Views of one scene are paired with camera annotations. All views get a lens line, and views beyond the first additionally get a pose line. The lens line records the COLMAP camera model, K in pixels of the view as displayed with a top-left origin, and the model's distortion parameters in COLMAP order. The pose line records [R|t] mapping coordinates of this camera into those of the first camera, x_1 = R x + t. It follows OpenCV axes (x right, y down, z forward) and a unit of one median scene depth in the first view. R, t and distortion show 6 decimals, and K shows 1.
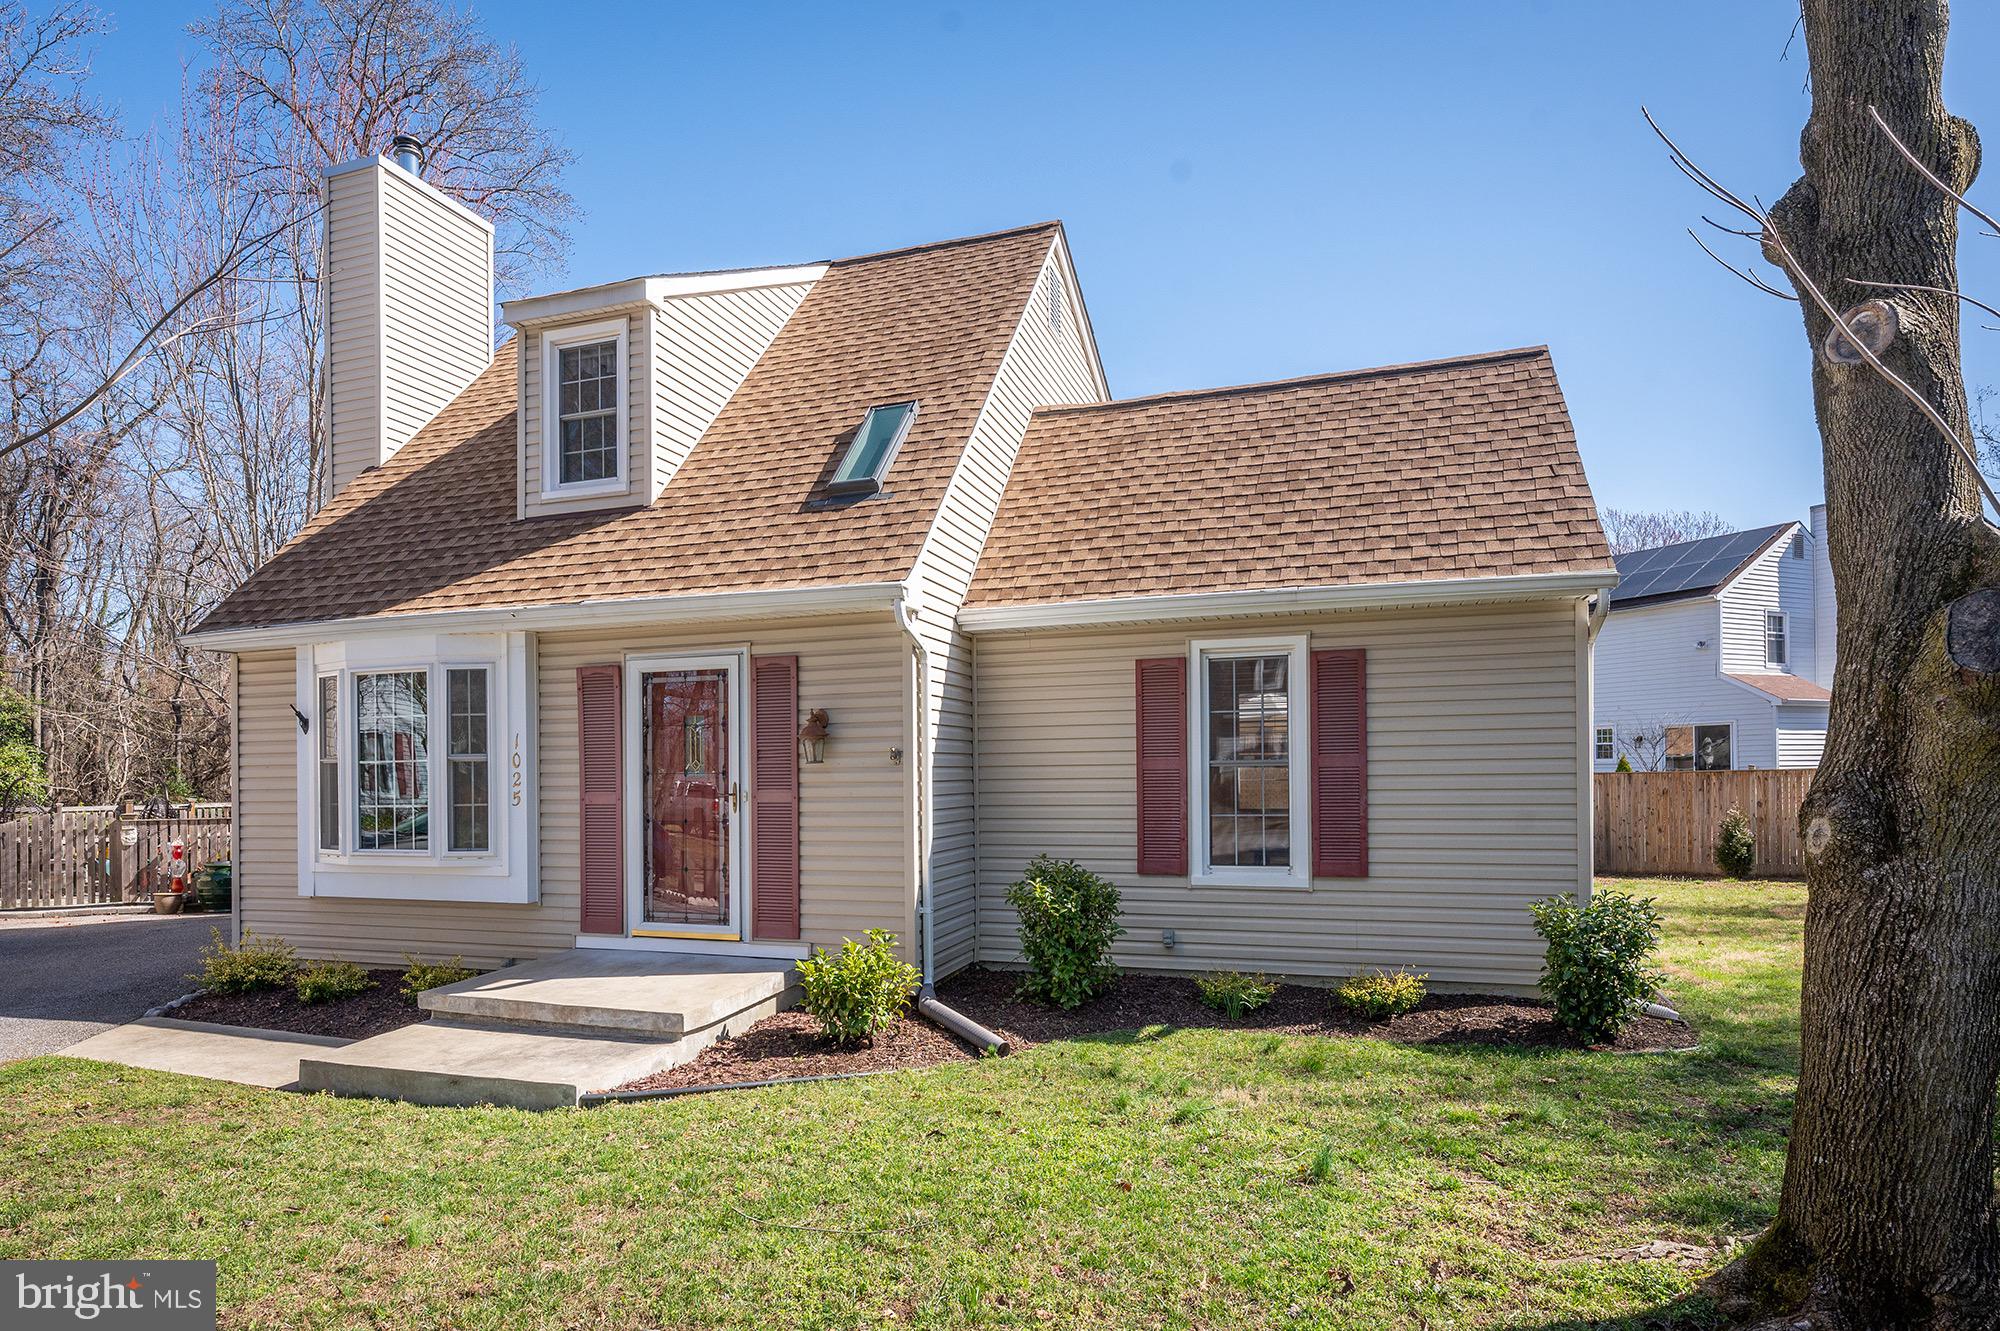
lens RADIAL K [[1116.9, 0, 951.8], [0, 1116.9, 776.5], [0, 0, 1]] dist [-0.005127, 0.001209]
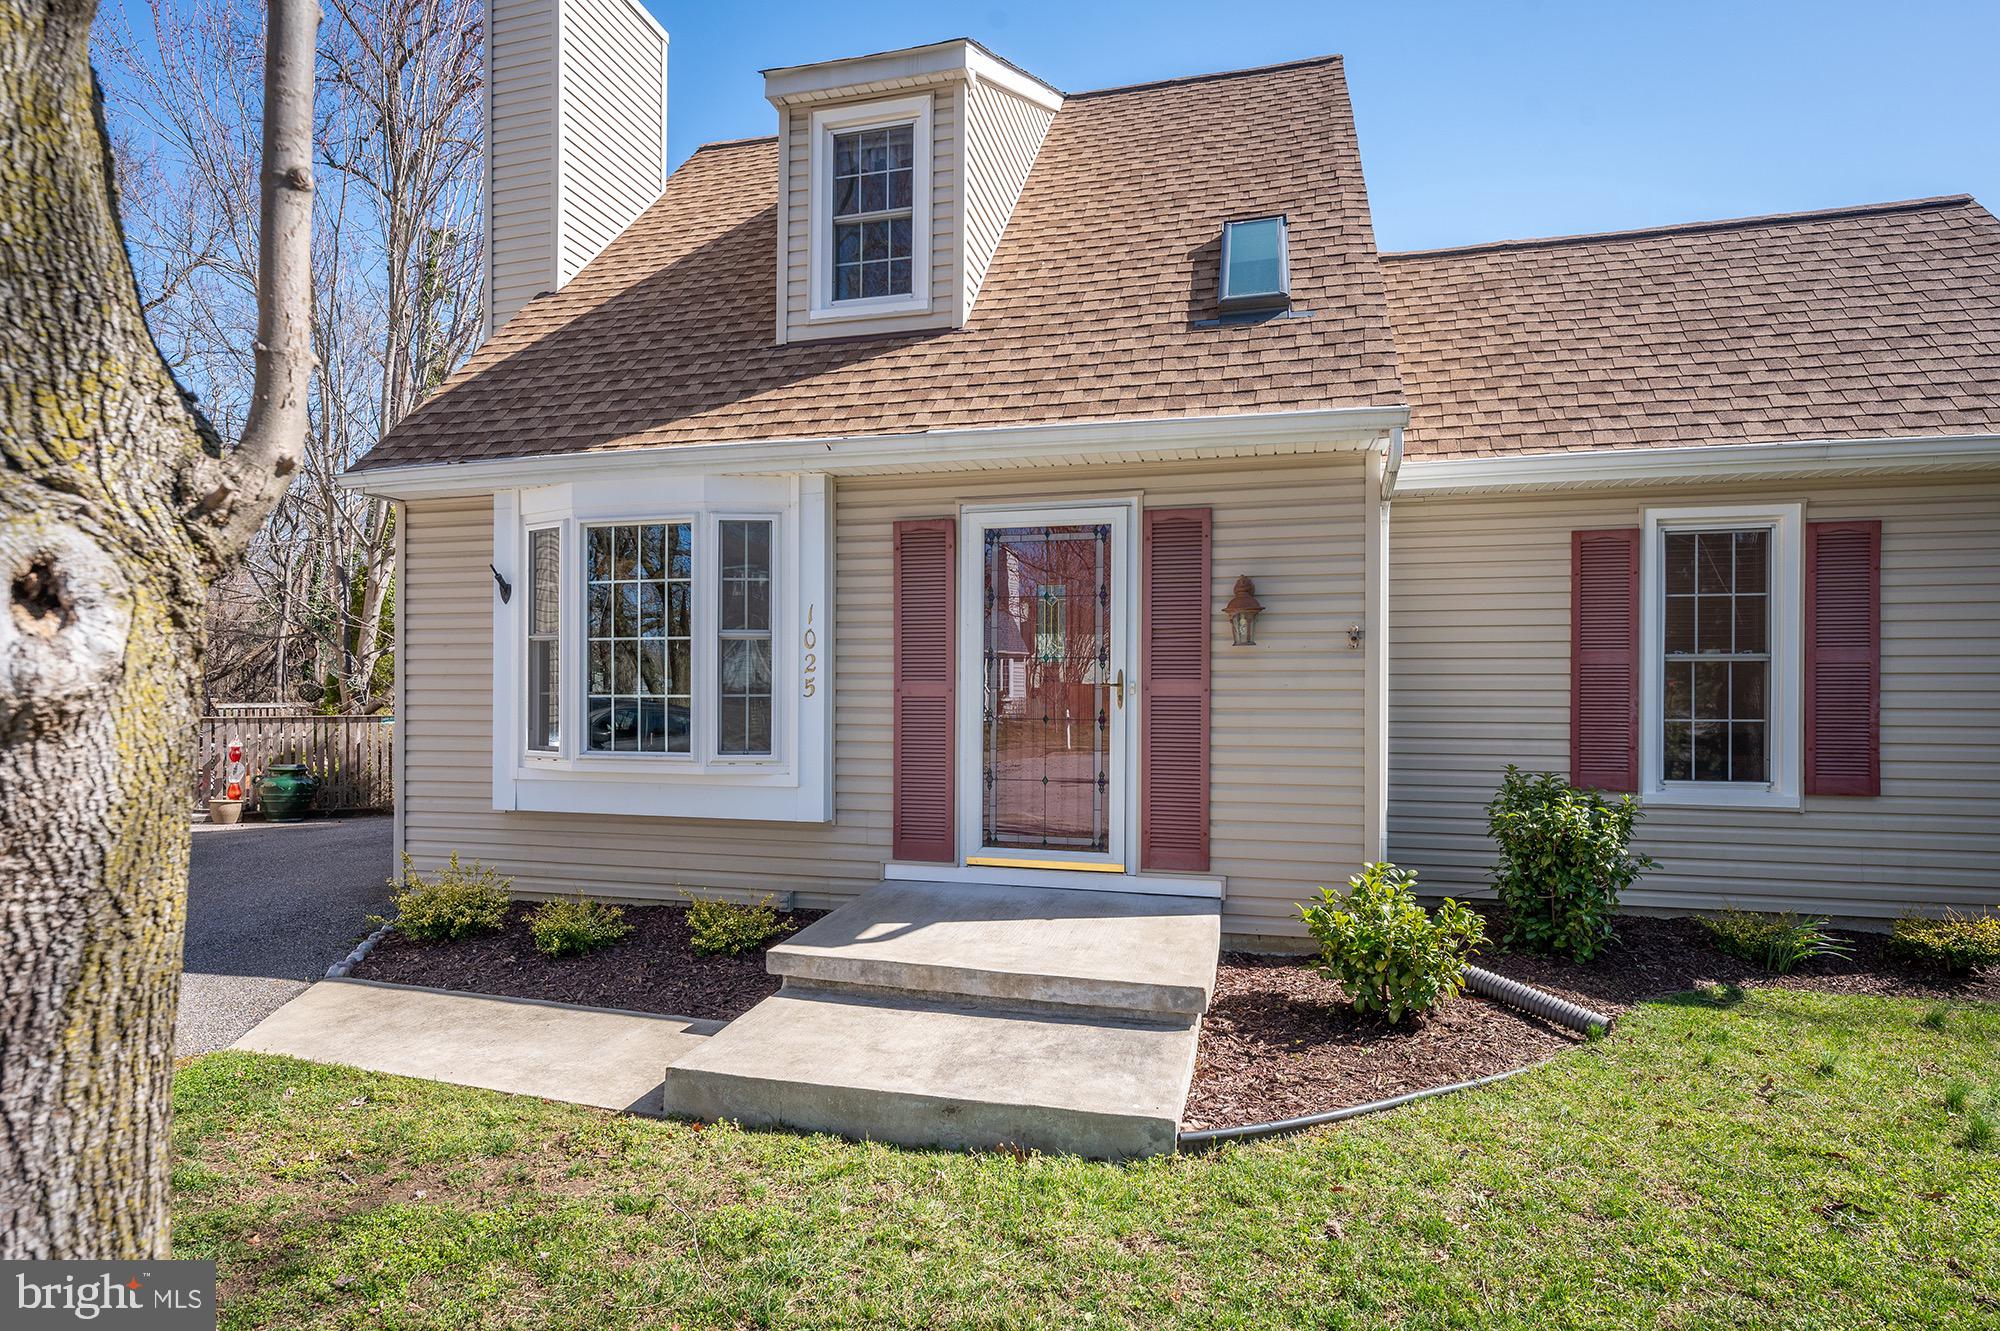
lens RADIAL K [[1019.2, 0, 991.2], [0, 1019.2, 698.3], [0, 0, 1]] dist [-0.004041, 0.001571]
pose [[0.996564, 0.014181, 0.081603, -0.329978], [-0.014578, 0.999885, 0.004264, 0.022737], [-0.081533, -0.005439, 0.996656, 0.286640]]
